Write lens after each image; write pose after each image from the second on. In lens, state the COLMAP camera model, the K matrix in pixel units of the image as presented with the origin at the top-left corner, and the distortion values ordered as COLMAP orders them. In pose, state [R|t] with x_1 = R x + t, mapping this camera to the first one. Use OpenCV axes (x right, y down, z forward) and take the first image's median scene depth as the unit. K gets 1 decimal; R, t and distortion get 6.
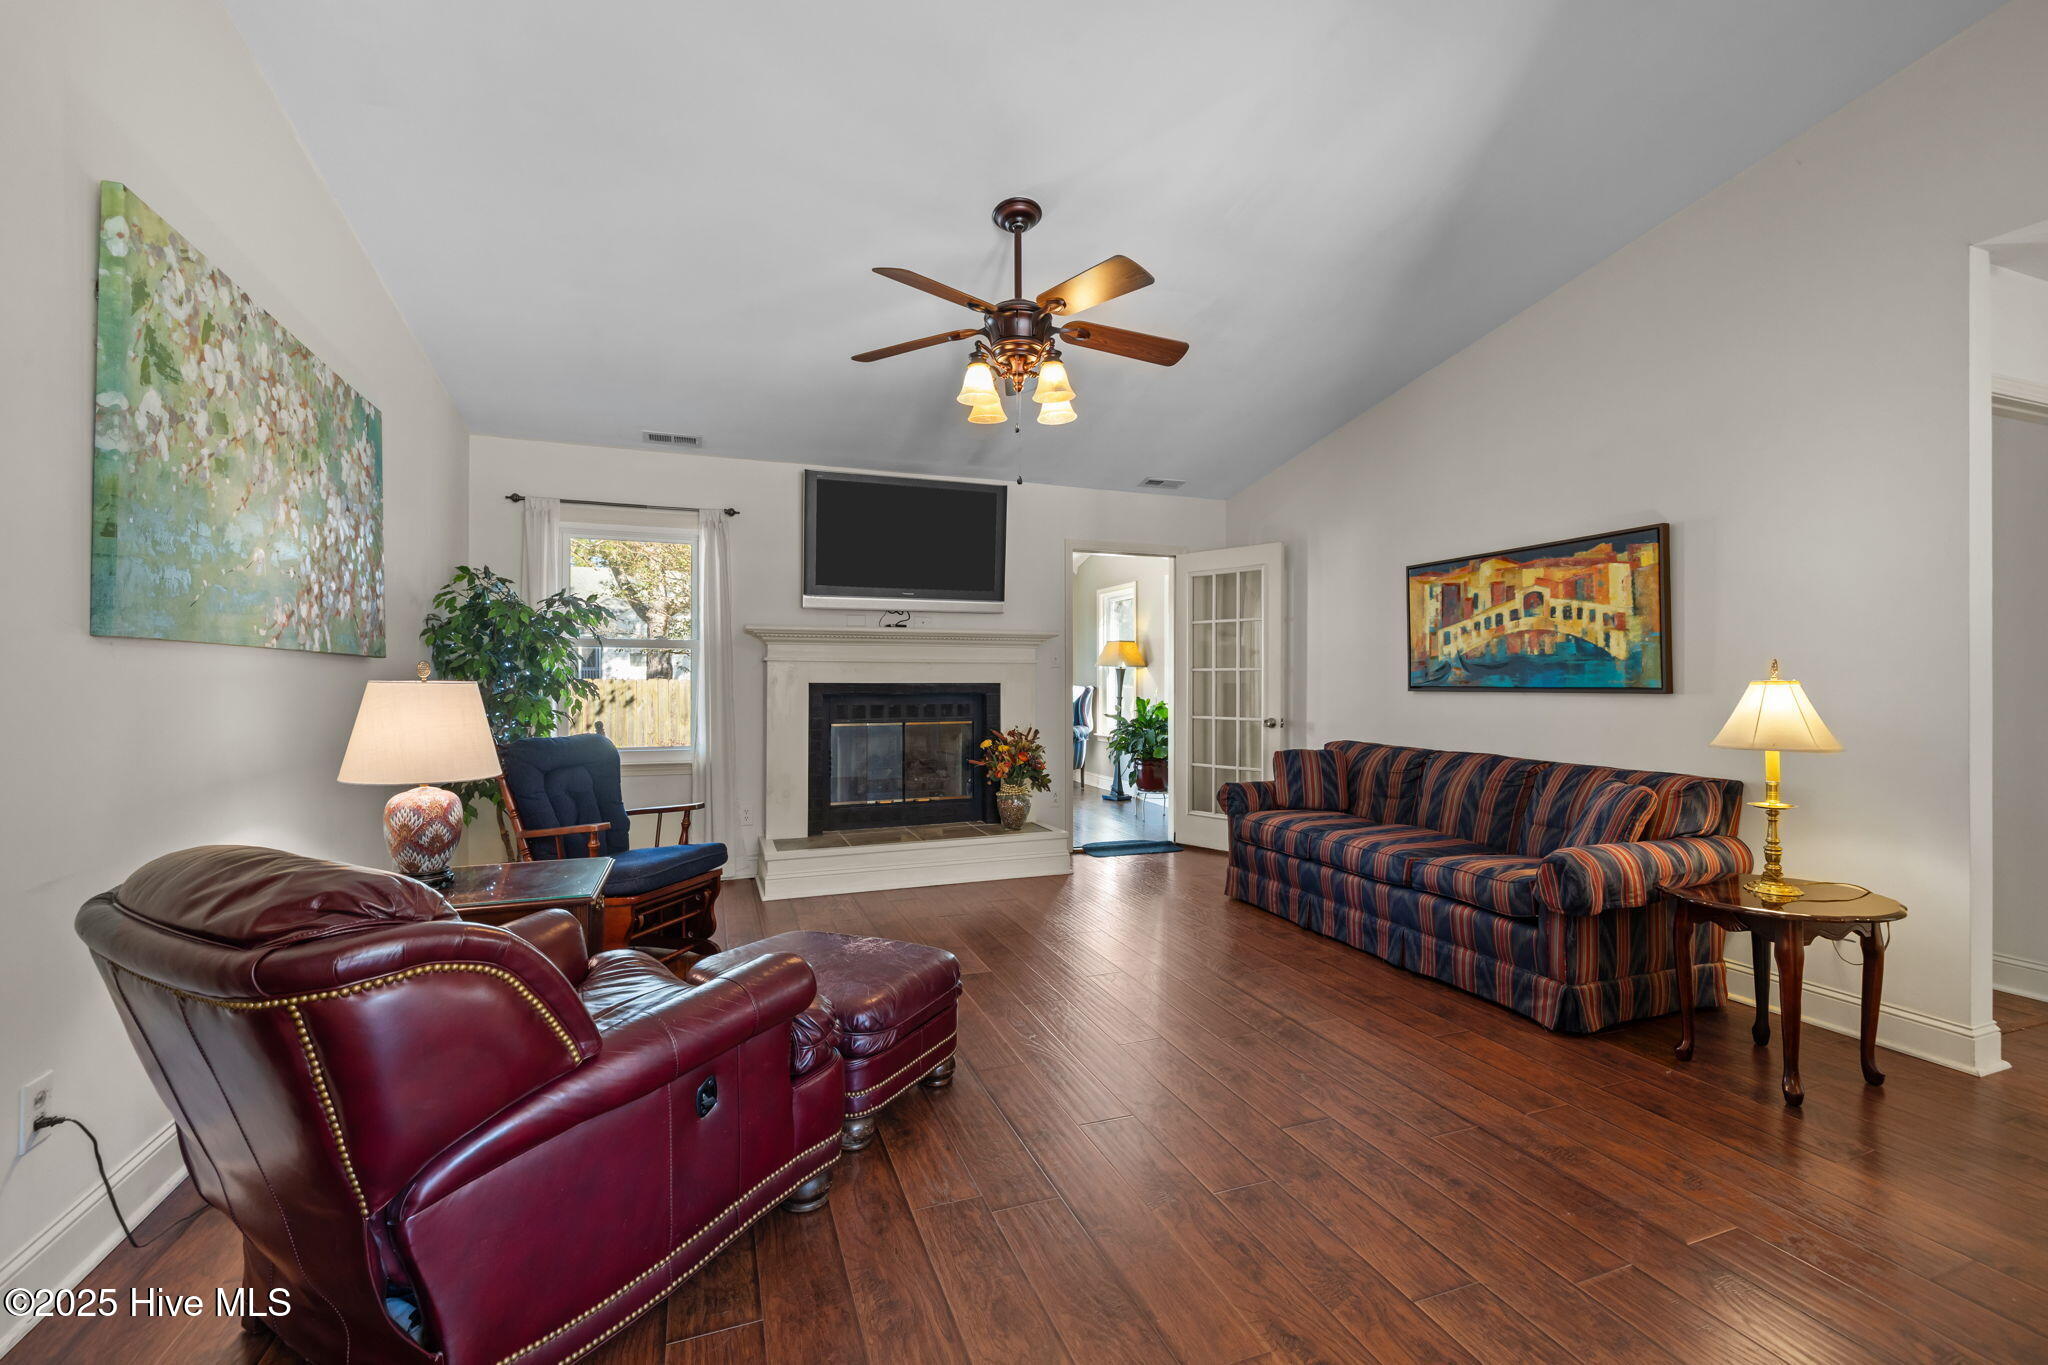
lens RADIAL K [[865.1, 0, 1027.8], [0, 865.1, 677.5], [0, 0, 1]] dist [0.001919, 0.000463]
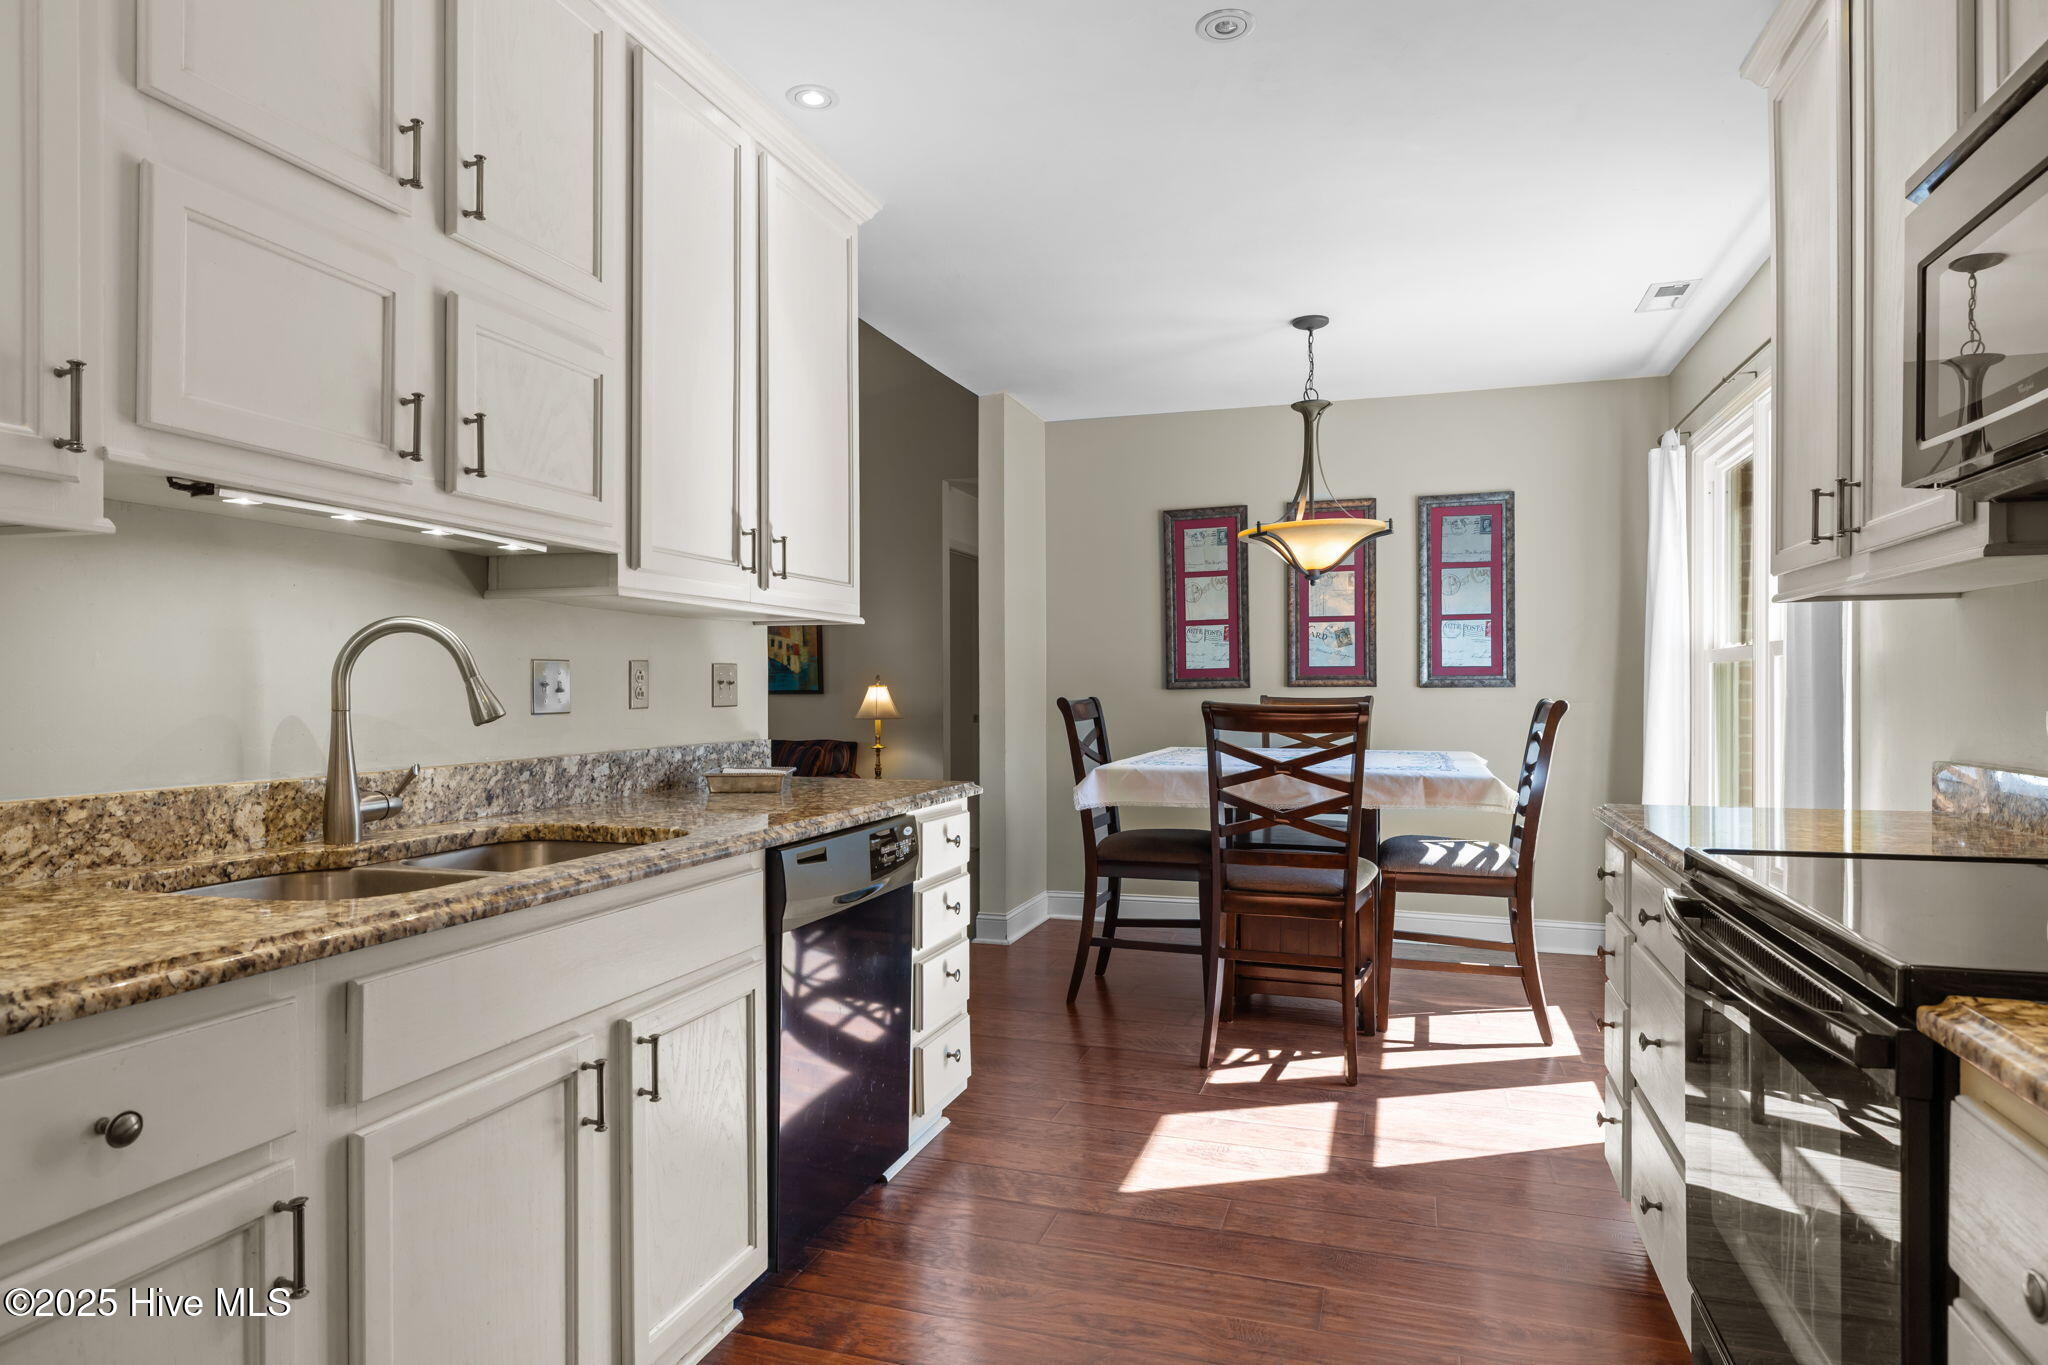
lens RADIAL K [[1145.5, 0, 1024.0], [0, 1145.5, 682.5], [0, 0, 1]] dist [-0.001933, 0.000014]
pose [[0.626486, 0.002092, 0.779430, -0.634905], [0.002358, 0.999987, -0.004580, 0.006465], [-0.779429, 0.004707, 0.626473, -0.592387]]
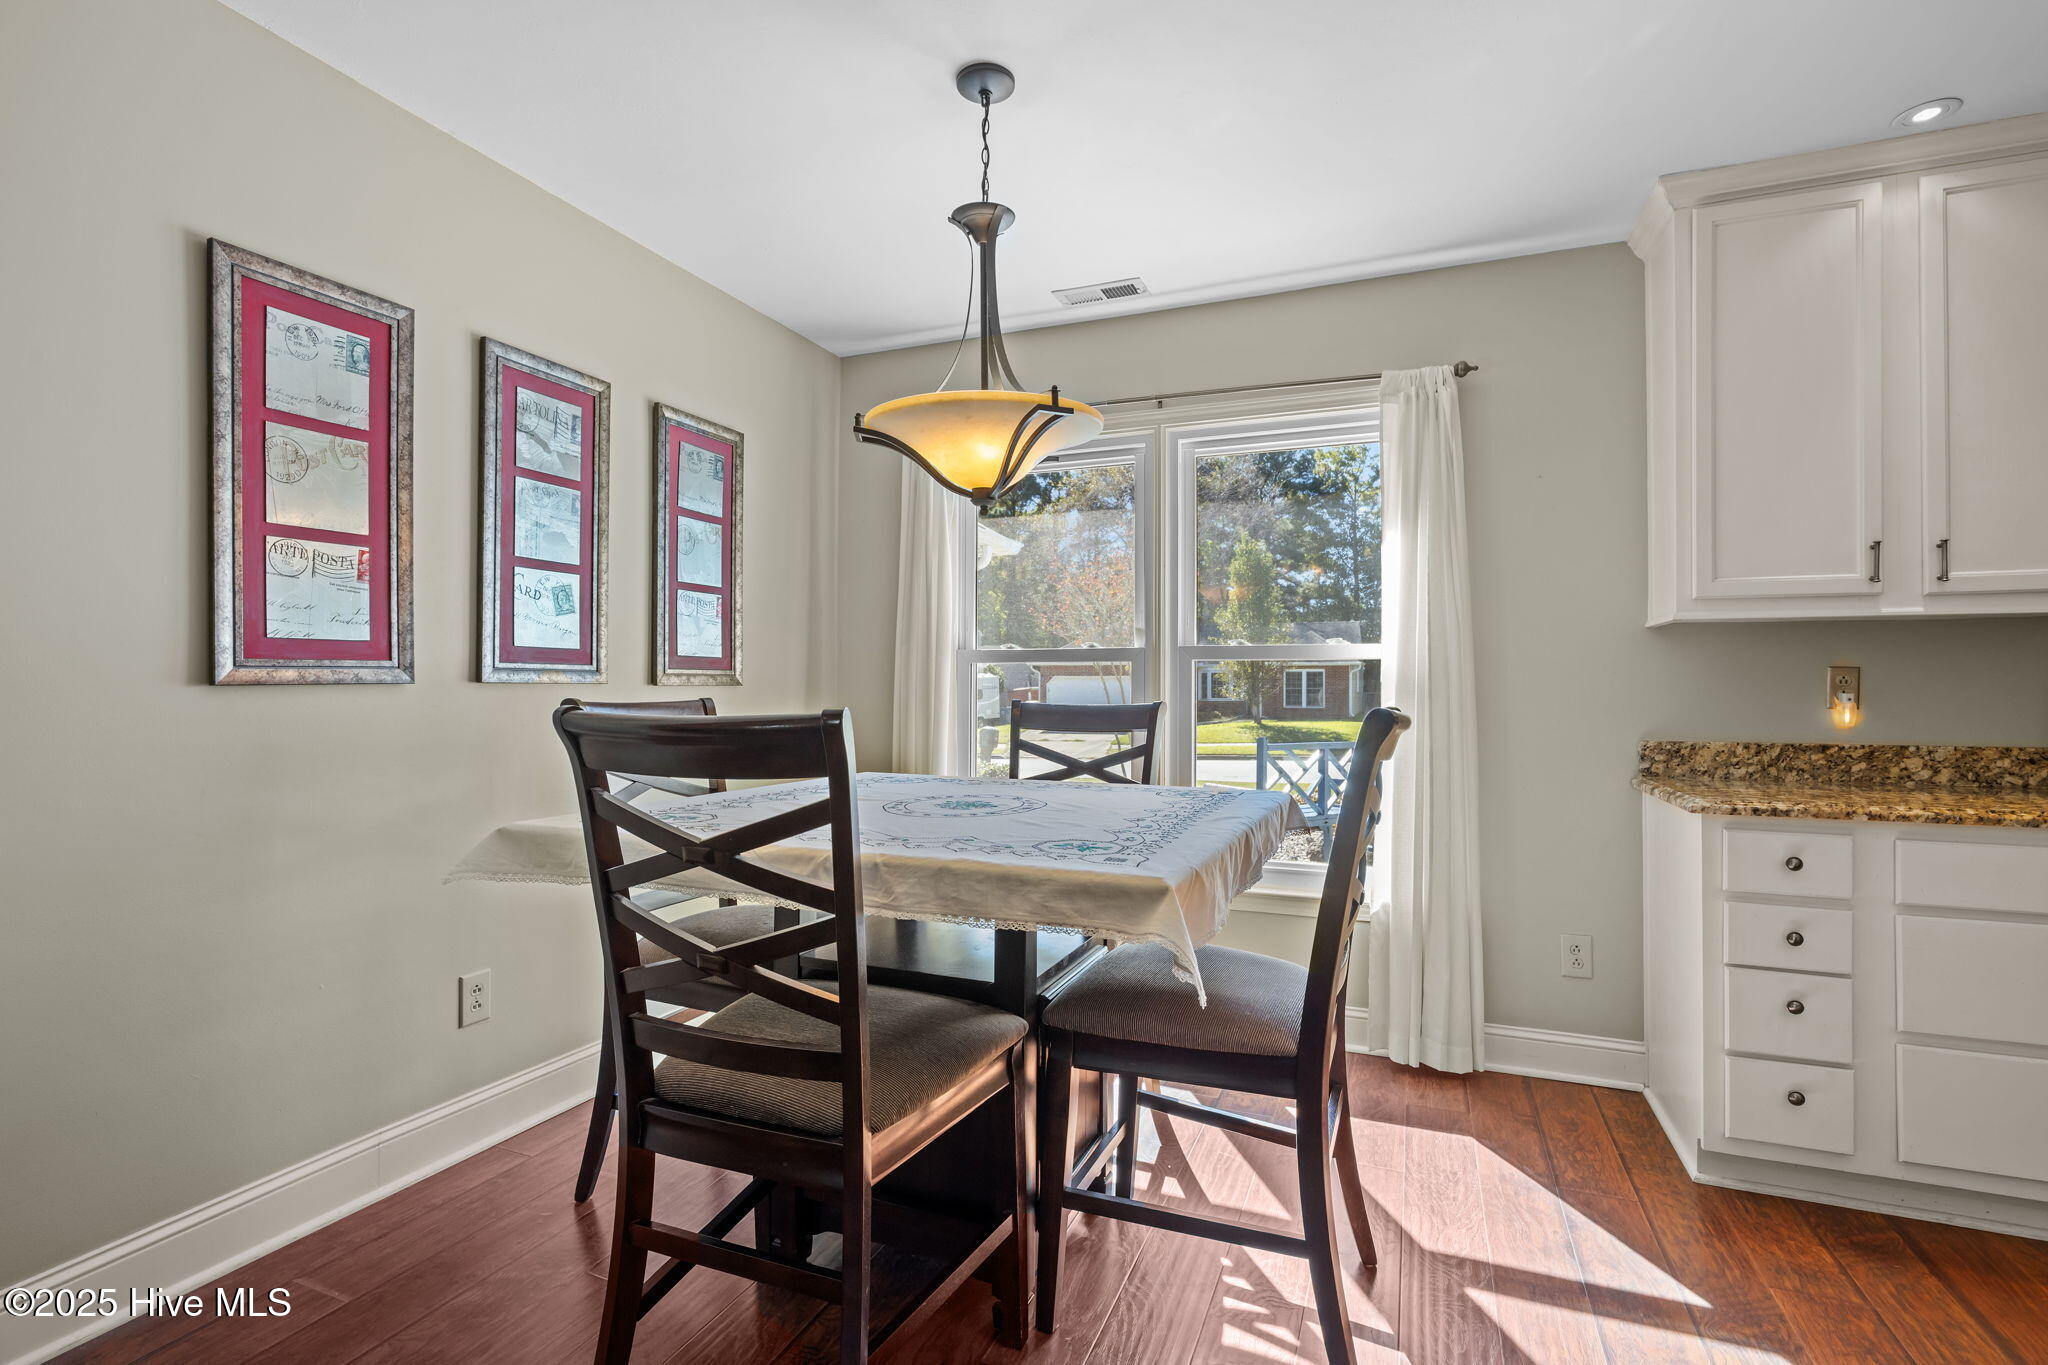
lens RADIAL K [[958.7, 0, 1026.9], [0, 958.7, 678.4], [0, 0, 1]] dist [-0.002222, 0.000307]
pose [[-0.733121, -0.013202, 0.679970, -0.062467], [-0.020758, 0.999780, -0.002969, -0.001005], [-0.679782, -0.016292, -0.733234, 0.201706]]
